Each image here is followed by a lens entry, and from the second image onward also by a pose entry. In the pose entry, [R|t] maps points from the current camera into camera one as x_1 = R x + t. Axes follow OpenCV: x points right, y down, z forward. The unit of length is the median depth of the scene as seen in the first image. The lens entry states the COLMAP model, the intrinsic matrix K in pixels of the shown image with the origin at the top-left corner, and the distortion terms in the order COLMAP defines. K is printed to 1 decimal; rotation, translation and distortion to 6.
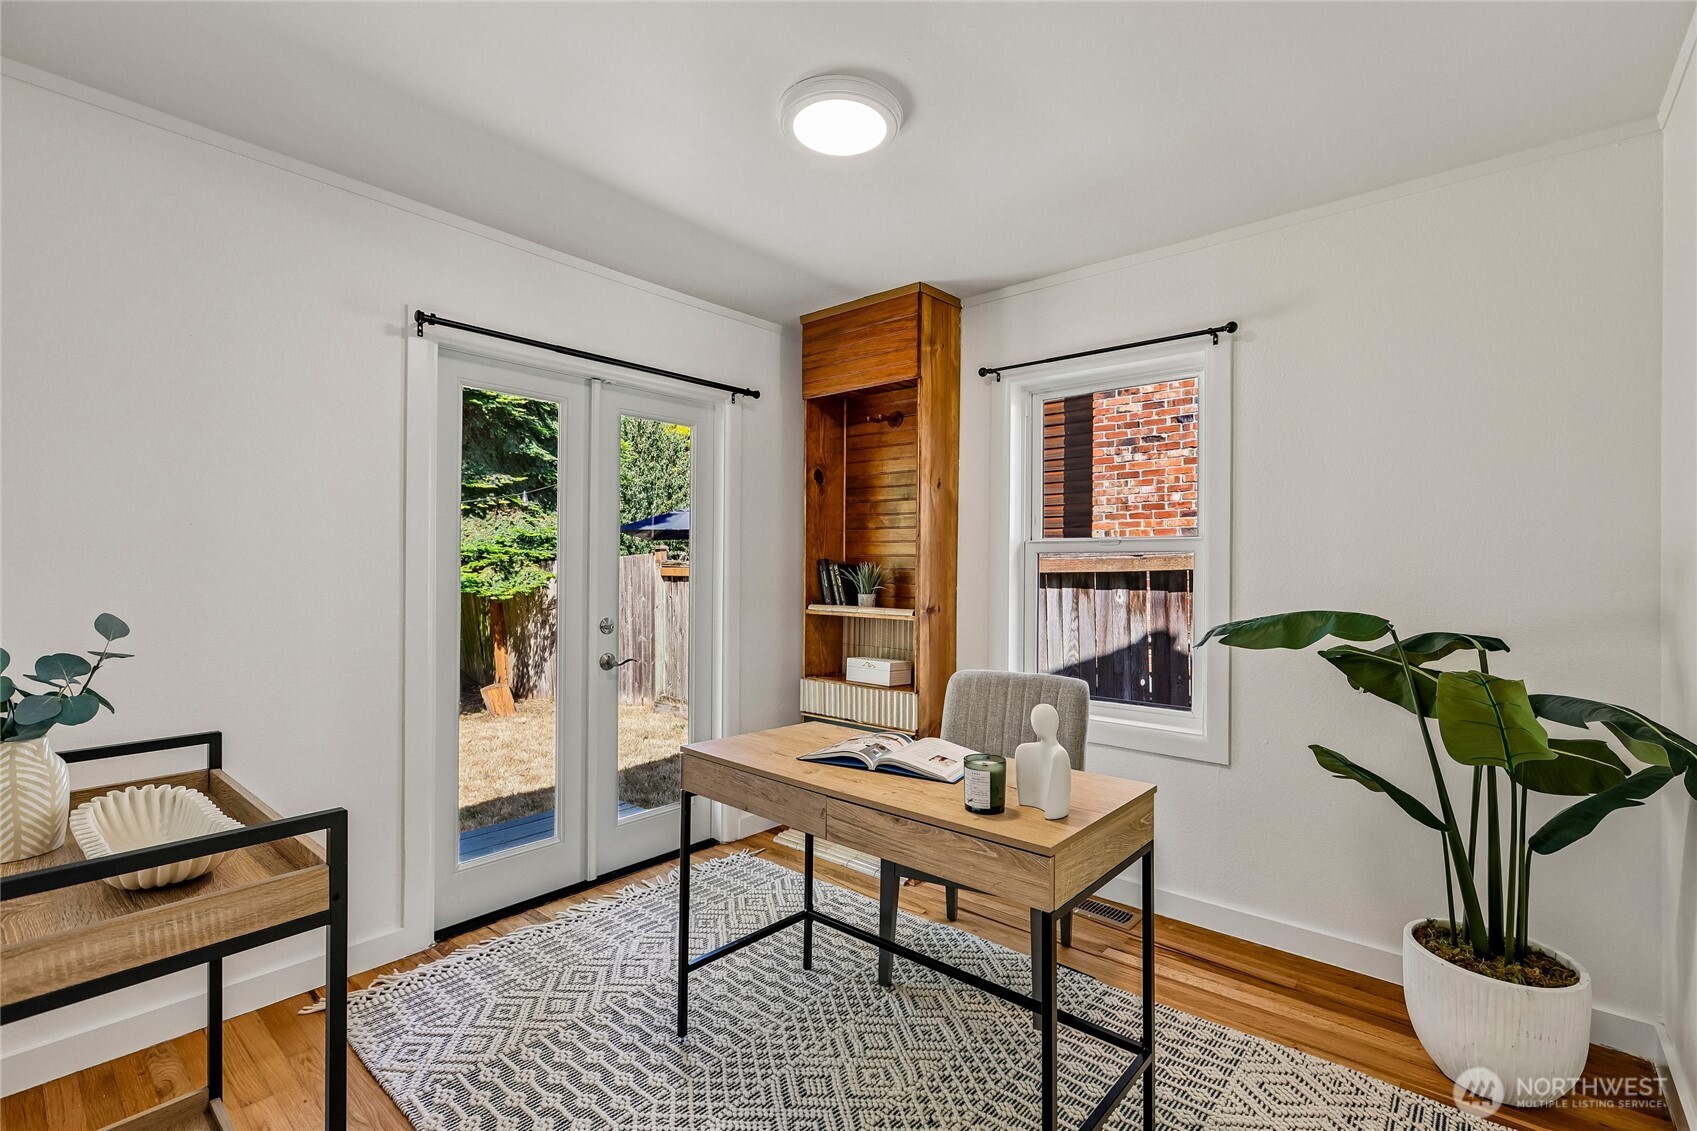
lens RADIAL K [[750.4, 0, 846.1], [0, 750.4, 565.1], [0, 0, 1]] dist [-0.003544, 0.002525]
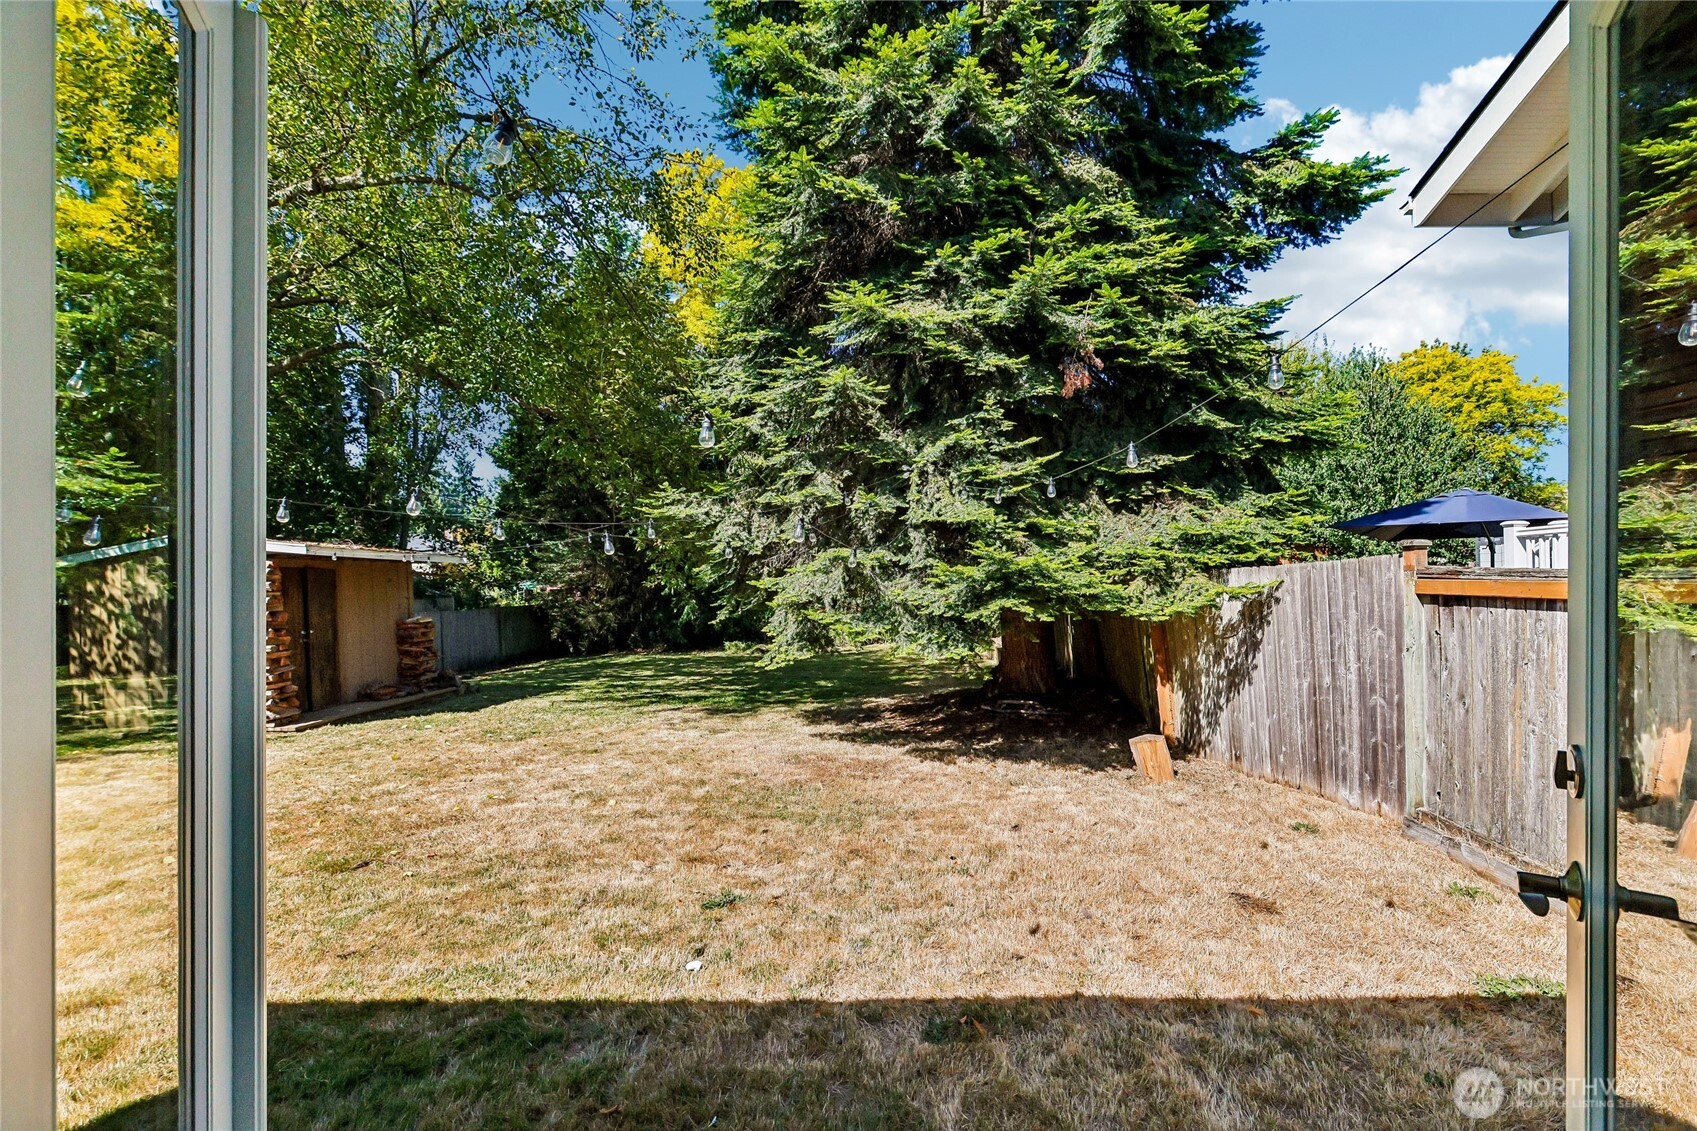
lens RADIAL K [[750.4, 0, 877.8], [0, 750.4, 557.3], [0, 0, 1]] dist [-0.003544, 0.002525]
pose [[0.656086, -0.015524, -0.754527, -0.077451], [-0.002485, 0.999739, -0.022730, 0.000515], [0.754682, 0.016788, 0.655876, 0.292237]]
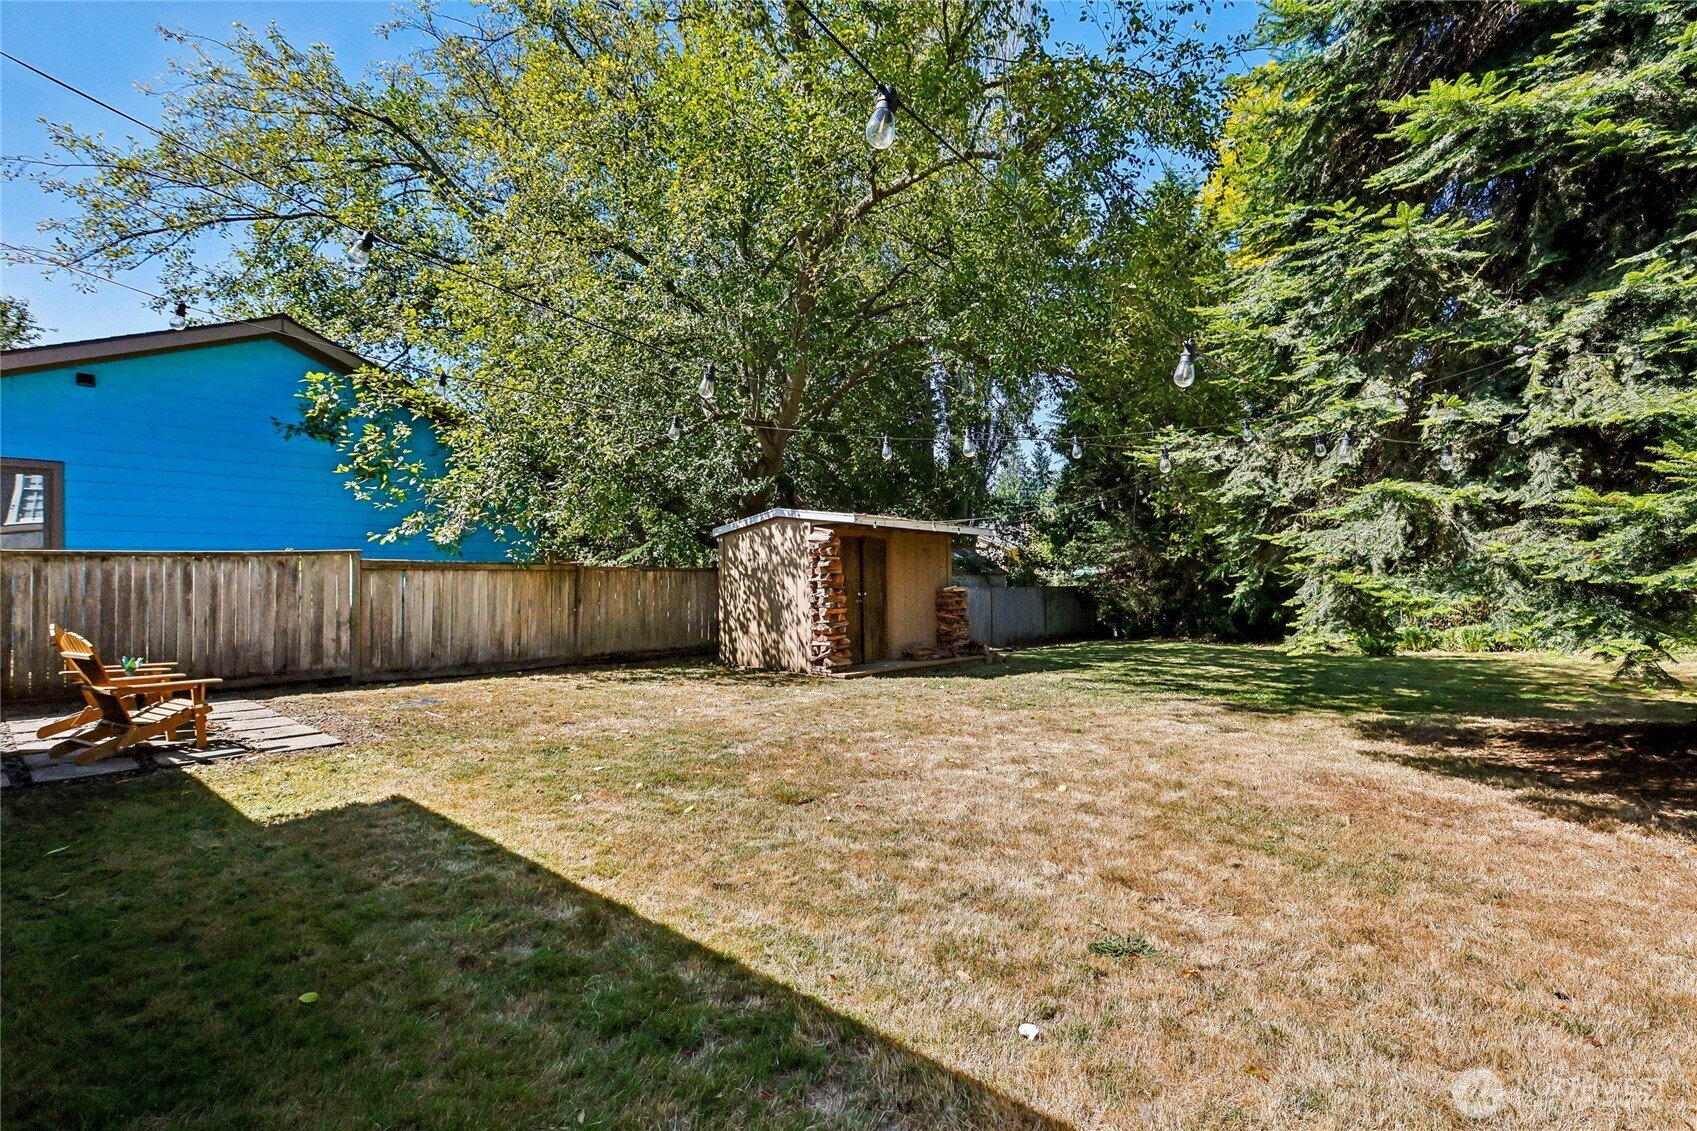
lens RADIAL K [[798.4, 0, 905.9], [0, 798.4, 577.7], [0, 0, 1]] dist [-0.001635, 0.001708]
pose [[0.056666, 0.026319, -0.998046, -0.140615], [-0.011235, 0.999606, 0.025722, 0.027296], [0.998330, 0.009755, 0.056939, 0.387575]]
